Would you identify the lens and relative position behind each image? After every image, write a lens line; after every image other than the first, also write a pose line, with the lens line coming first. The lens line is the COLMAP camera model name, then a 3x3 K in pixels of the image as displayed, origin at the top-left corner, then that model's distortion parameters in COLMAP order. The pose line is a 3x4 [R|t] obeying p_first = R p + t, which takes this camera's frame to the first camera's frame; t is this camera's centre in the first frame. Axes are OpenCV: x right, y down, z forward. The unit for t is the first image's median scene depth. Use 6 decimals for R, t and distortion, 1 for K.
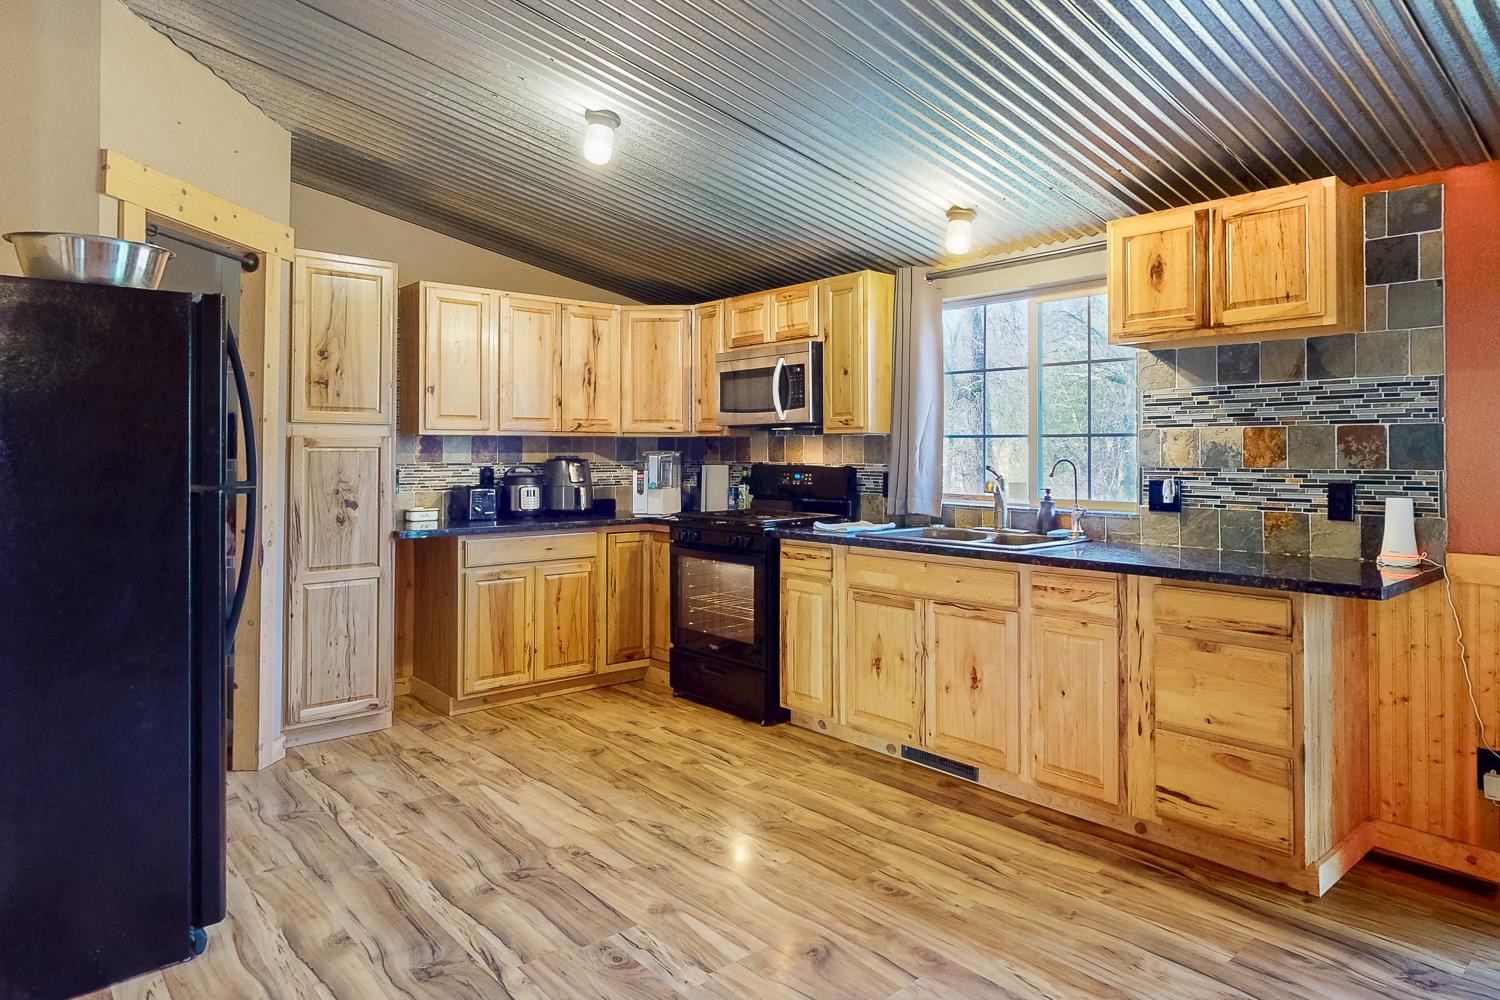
lens RADIAL K [[889.5, 0, 751.1], [0, 889.5, 440.0], [0, 0, 1]] dist [-0.000555, -0.000401]
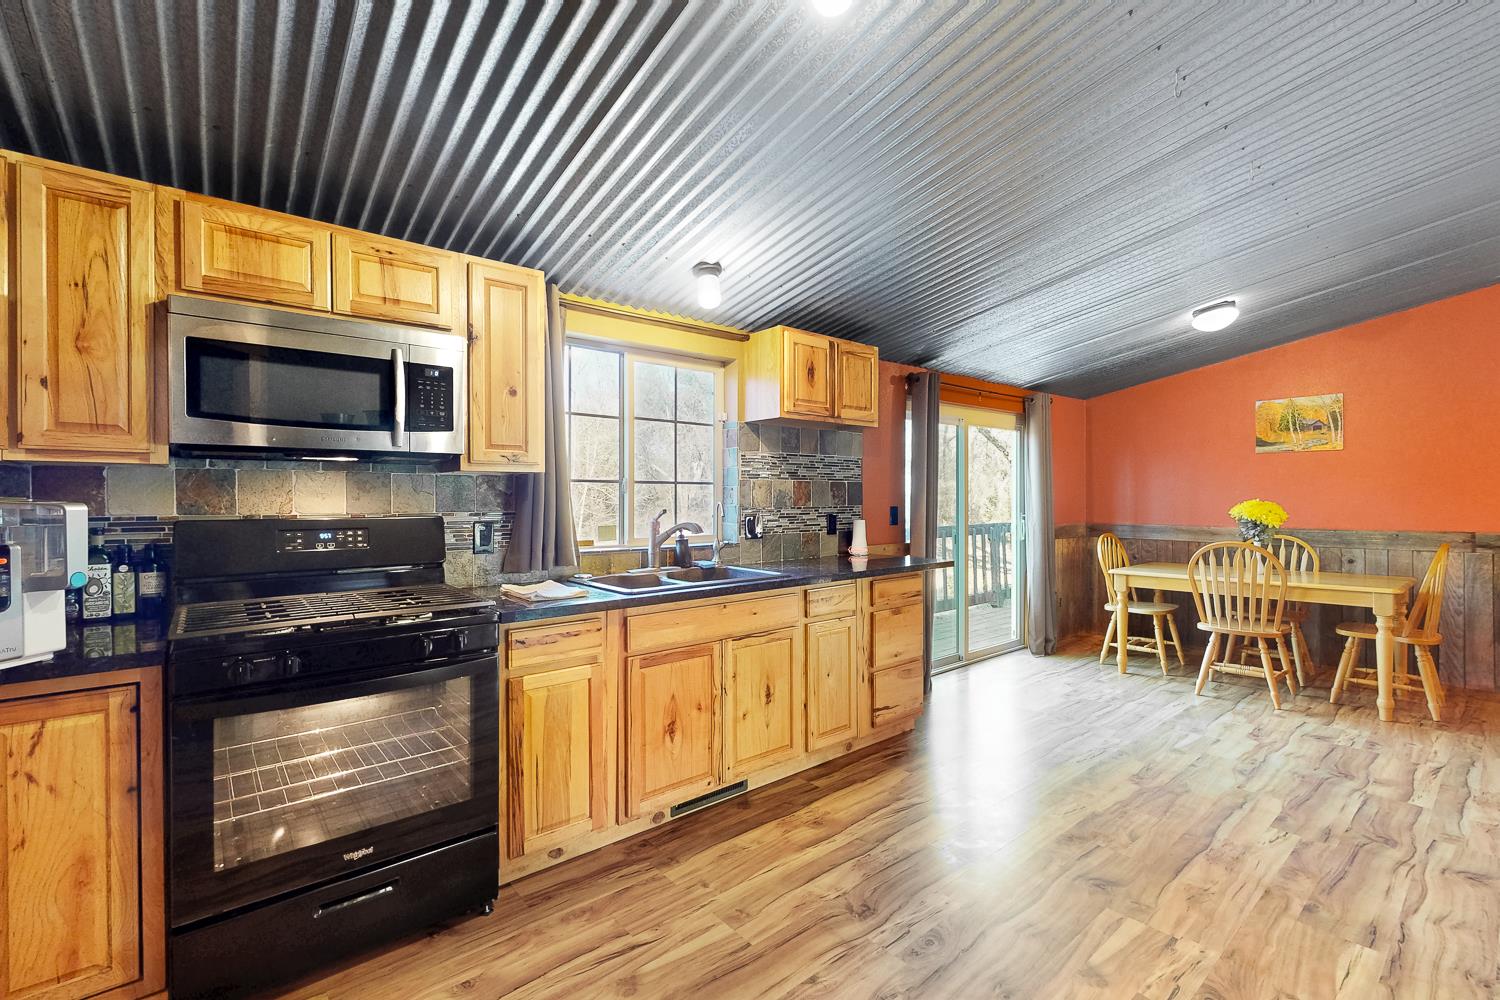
lens RADIAL K [[671.6, 0, 750.0], [0, 671.6, 500.0], [0, 0, 1]] dist [0.000397, -0.000491]
pose [[0.002995, -0.002618, 0.999992, -0.602519], [-0.009996, 0.999947, 0.002648, 0.016608], [-0.999946, -0.010004, 0.002969, 1.013446]]
